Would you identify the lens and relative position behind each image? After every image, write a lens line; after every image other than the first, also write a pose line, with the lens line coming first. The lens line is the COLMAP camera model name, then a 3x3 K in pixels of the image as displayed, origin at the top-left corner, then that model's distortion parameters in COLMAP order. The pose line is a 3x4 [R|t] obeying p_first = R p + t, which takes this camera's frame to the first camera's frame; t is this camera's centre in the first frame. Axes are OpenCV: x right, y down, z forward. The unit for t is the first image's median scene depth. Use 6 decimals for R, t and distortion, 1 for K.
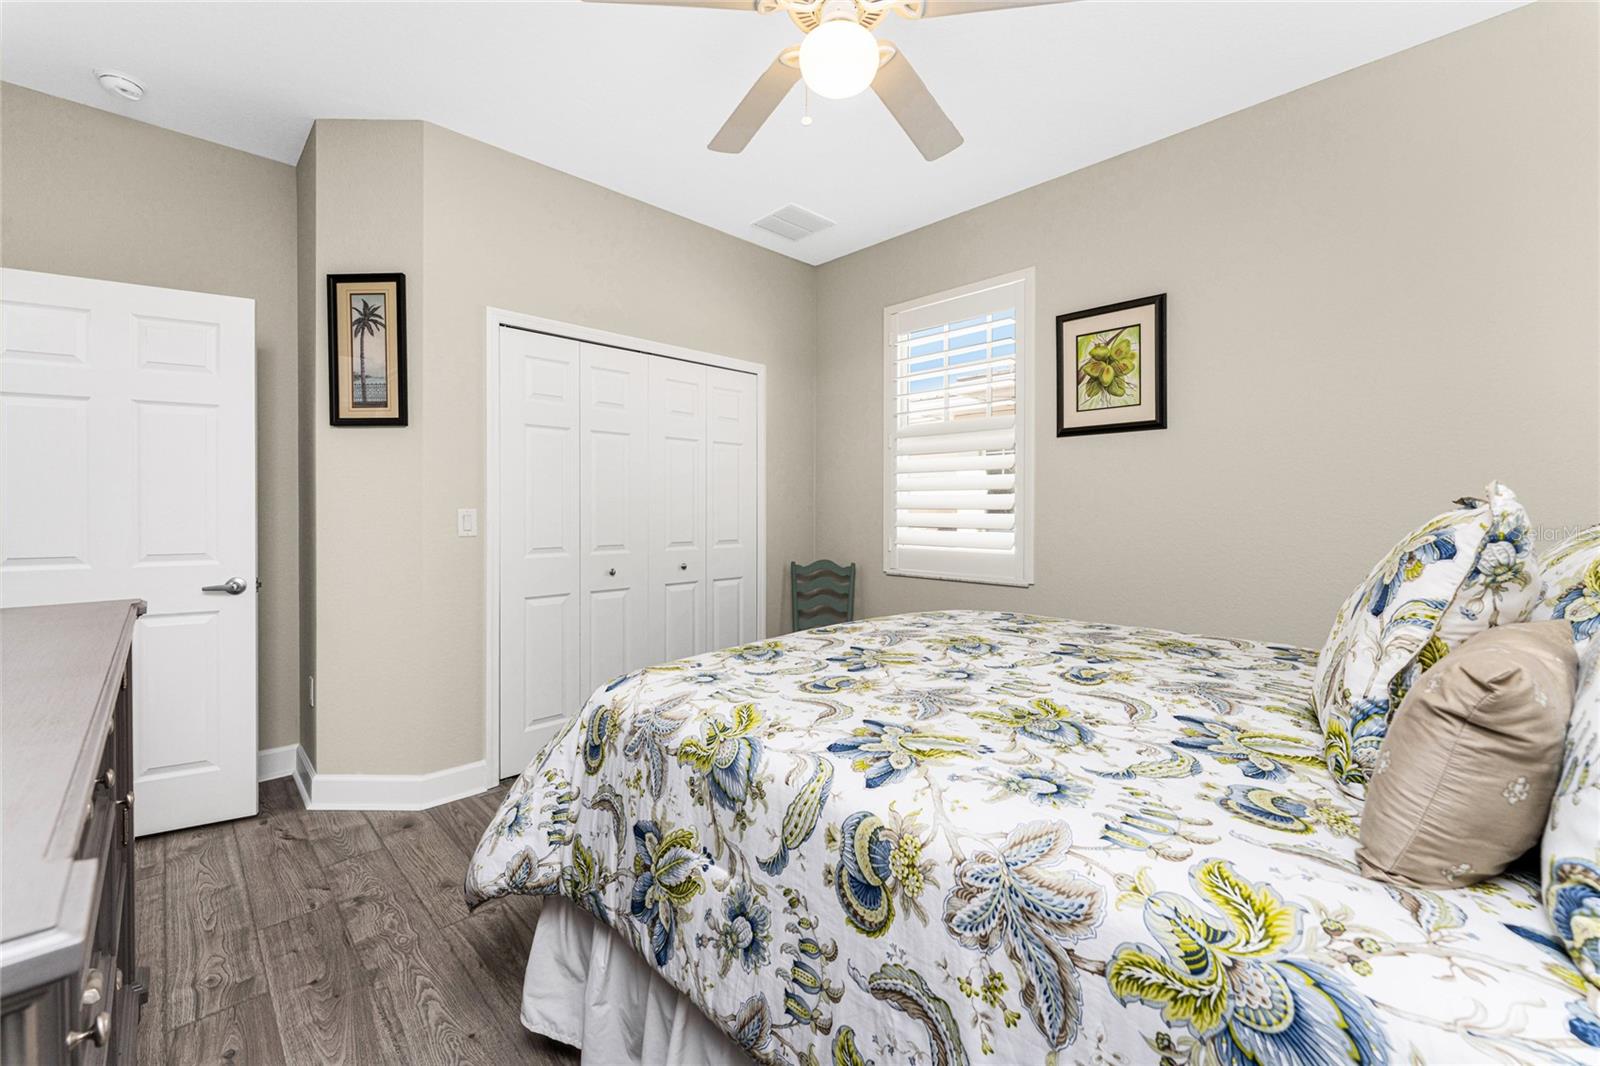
lens RADIAL K [[646.8, 0, 811.1], [0, 646.8, 522.2], [0, 0, 1]] dist [-0.001253, -0.000219]
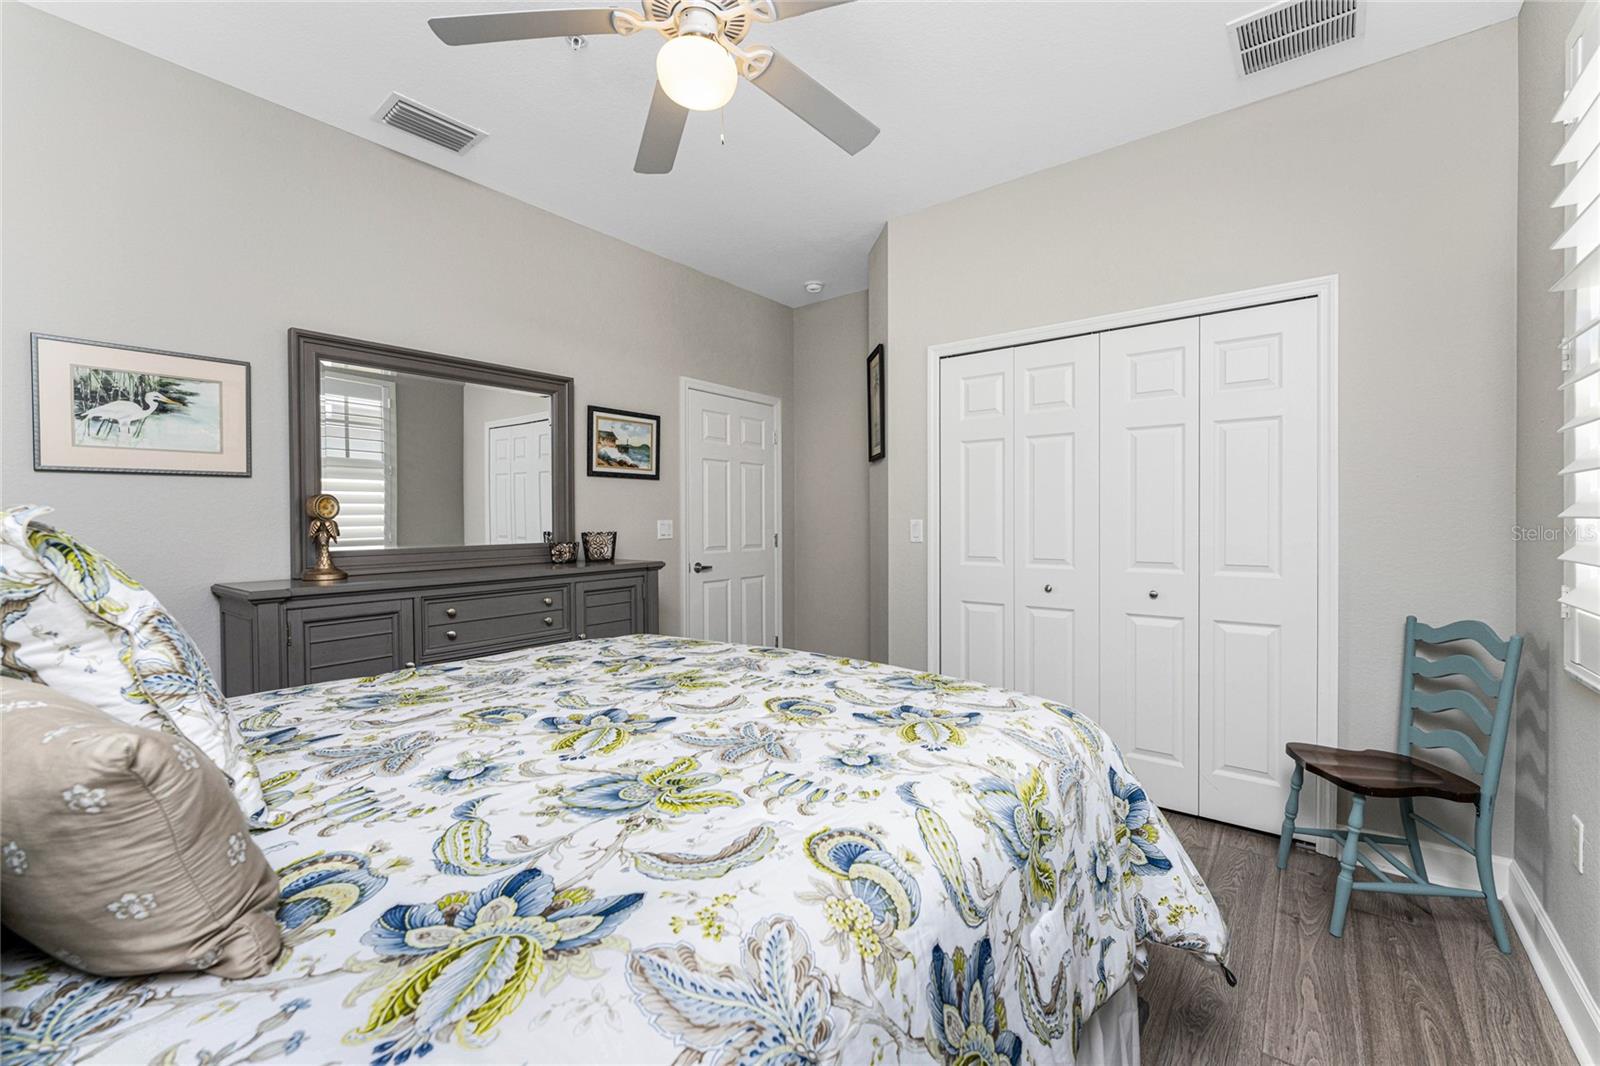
lens RADIAL K [[646.8, 0, 811.1], [0, 646.8, 522.2], [0, 0, 1]] dist [-0.001253, -0.000219]
pose [[0.113453, 0.019787, -0.993346, 1.195249], [-0.017819, 0.999681, 0.017878, -0.033075], [0.993384, 0.015672, 0.113770, 1.150527]]
